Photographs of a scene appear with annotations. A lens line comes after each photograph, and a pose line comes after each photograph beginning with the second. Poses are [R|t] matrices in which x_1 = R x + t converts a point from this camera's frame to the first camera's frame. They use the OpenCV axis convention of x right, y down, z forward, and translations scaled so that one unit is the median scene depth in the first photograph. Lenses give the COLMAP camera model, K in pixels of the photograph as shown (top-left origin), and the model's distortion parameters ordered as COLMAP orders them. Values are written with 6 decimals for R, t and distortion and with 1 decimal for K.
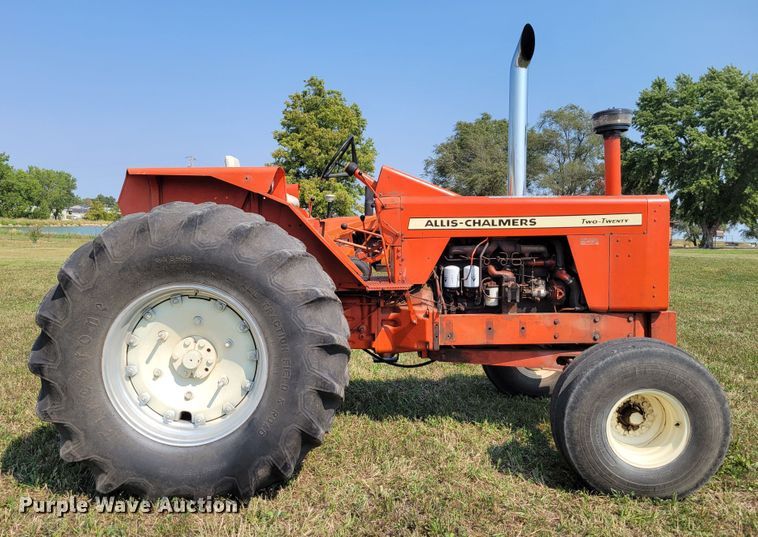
lens RADIAL K [[617.2, 0, 351.7], [0, 617.2, 268.3], [0, 0, 1]] dist [0.035208, -0.002791]
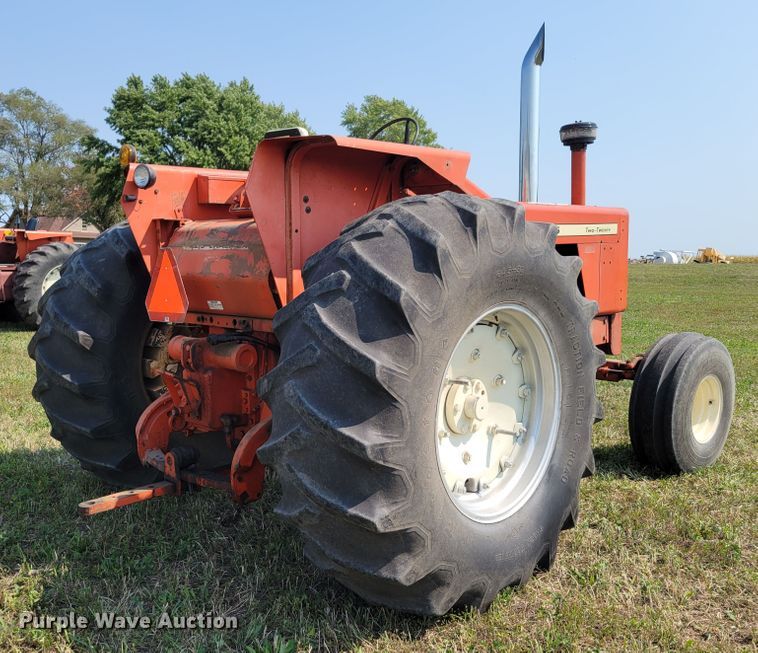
lens RADIAL K [[741.8, 0, 379.0], [0, 741.8, 326.5], [0, 0, 1]] dist [0.016571, 0.022574]
pose [[0.718014, -0.073815, 0.692104, -0.920056], [0.044702, 0.997198, 0.059979, -0.007487], [-0.694592, -0.012128, 0.719302, 0.429004]]
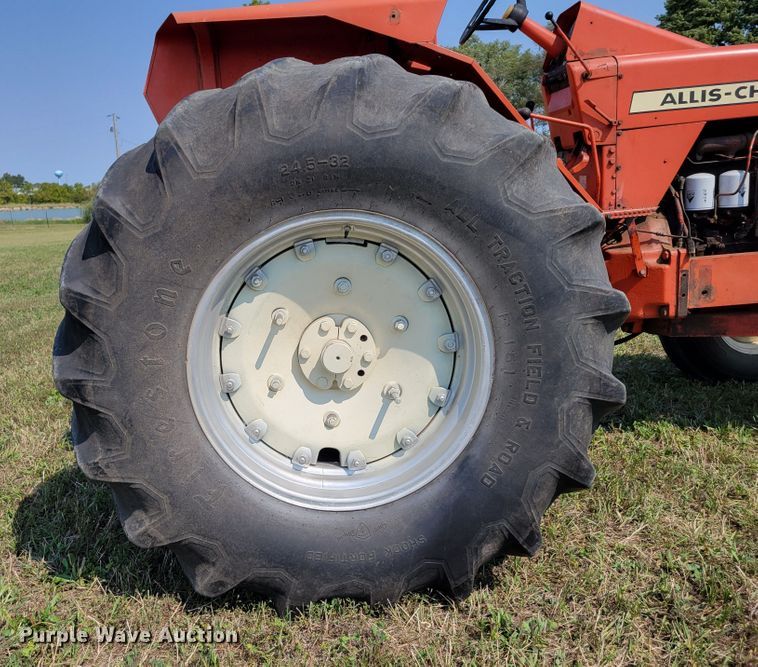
lens RADIAL K [[734.8, 0, 294.7], [0, 734.8, 347.5], [0, 0, 1]] dist [0.018955, -0.000302]
pose [[0.997664, -0.059568, -0.033453, -0.264694], [0.063833, 0.987268, 0.145699, 0.041128], [0.024348, -0.147494, 0.988763, 0.345573]]
